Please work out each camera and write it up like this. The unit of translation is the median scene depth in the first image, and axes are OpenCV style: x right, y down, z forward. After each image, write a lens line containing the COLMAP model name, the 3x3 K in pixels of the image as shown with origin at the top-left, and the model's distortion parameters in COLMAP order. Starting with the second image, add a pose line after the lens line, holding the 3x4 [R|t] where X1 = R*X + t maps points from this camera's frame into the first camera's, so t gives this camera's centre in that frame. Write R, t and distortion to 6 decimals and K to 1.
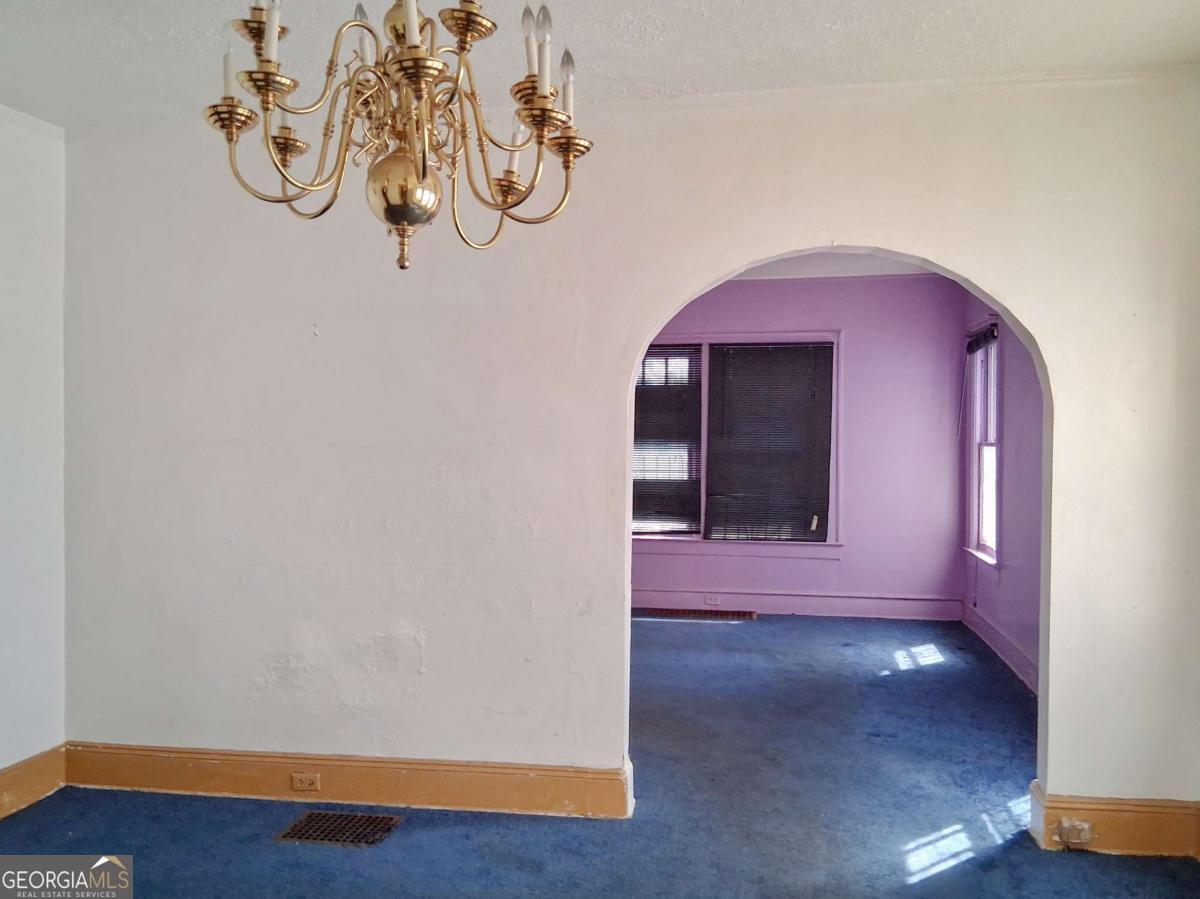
lens RADIAL K [[967.9, 0, 600.0], [0, 967.9, 449.5], [0, 0, 1]] dist [0.097108, -0.171150]
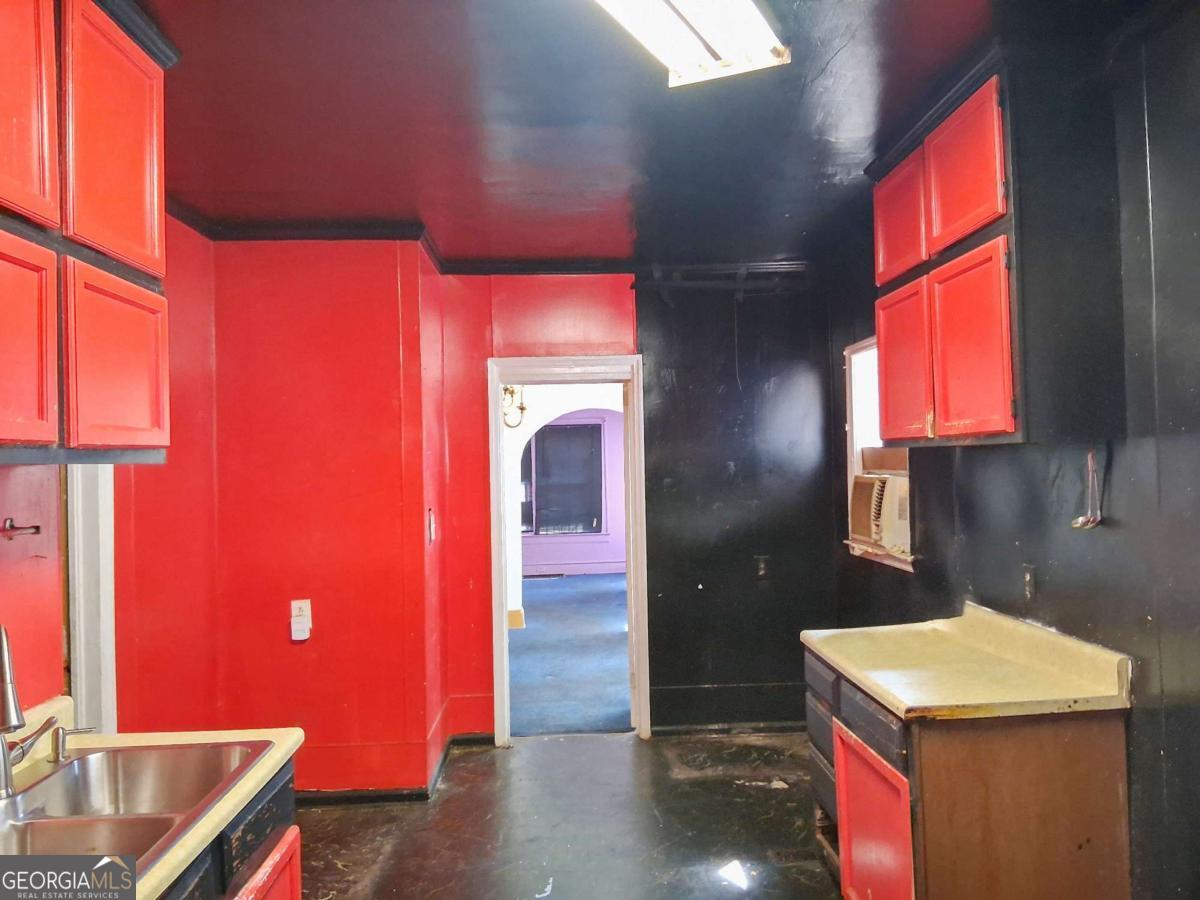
lens RADIAL K [[967.9, 0, 600.0], [0, 967.9, 450.0], [0, 0, 1]] dist [0.097108, -0.171150]
pose [[0.976400, -0.028744, 0.214049, -0.156110], [0.037812, 0.998547, -0.038391, 0.009470], [-0.212634, 0.045579, 0.976068, -0.786653]]
